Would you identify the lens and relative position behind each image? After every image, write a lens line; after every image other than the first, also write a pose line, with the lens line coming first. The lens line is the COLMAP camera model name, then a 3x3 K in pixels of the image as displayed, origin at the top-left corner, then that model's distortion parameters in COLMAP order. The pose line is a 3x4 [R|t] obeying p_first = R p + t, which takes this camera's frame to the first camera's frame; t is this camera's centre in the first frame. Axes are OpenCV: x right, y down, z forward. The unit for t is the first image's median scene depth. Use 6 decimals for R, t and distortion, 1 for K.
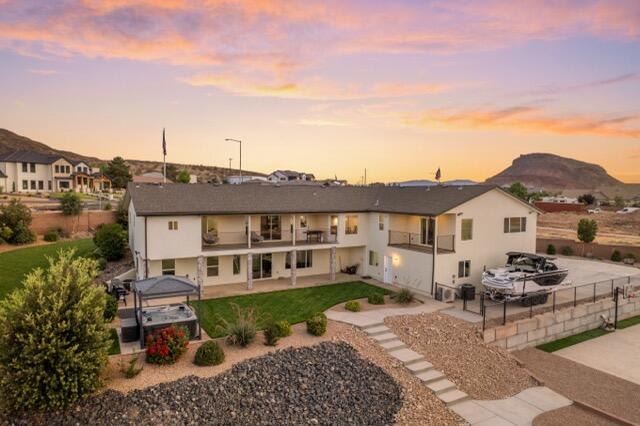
lens RADIAL K [[415.2, 0, 320.0], [0, 415.2, 213.0], [0, 0, 1]] dist [-0.004445, 0.001162]
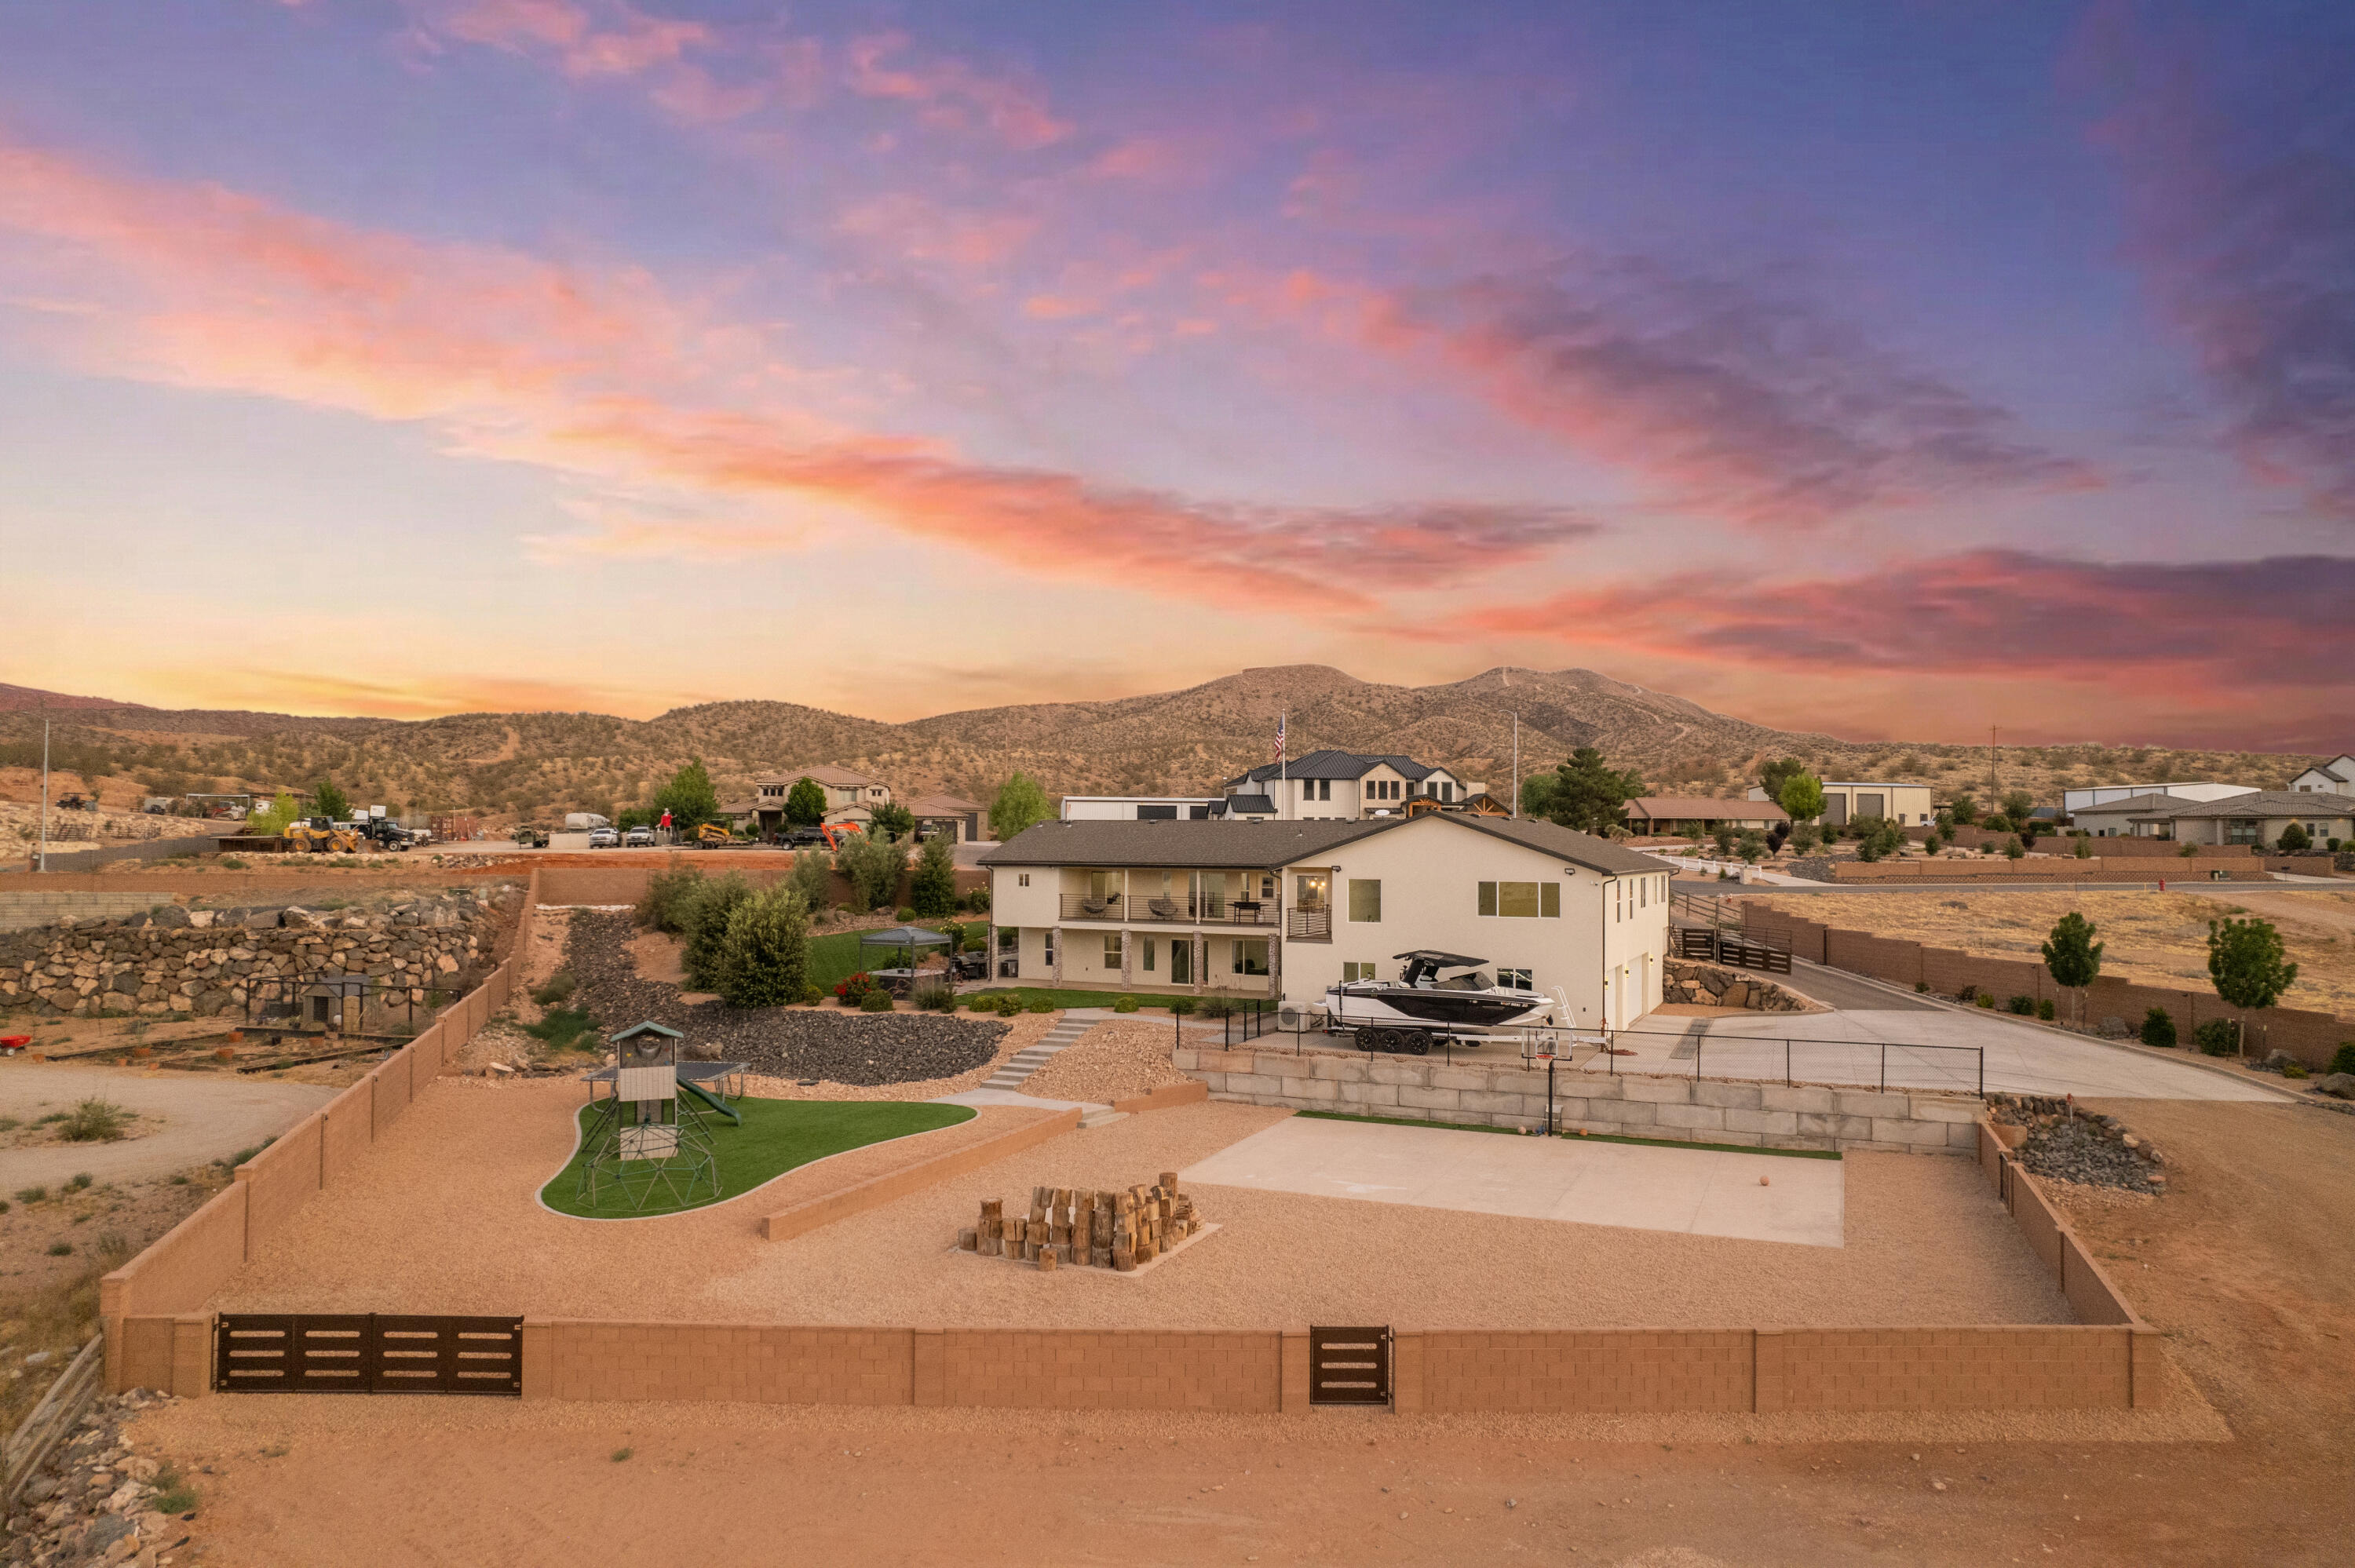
lens RADIAL K [[1527.8, 0, 1177.5], [0, 1527.8, 784.0], [0, 0, 1]] dist [-0.004445, 0.001162]
pose [[0.575522, -0.039049, -0.816853, 1.614240], [-0.038383, 0.996469, -0.074679, 0.043057], [0.816885, 0.074332, 0.571991, -0.233819]]
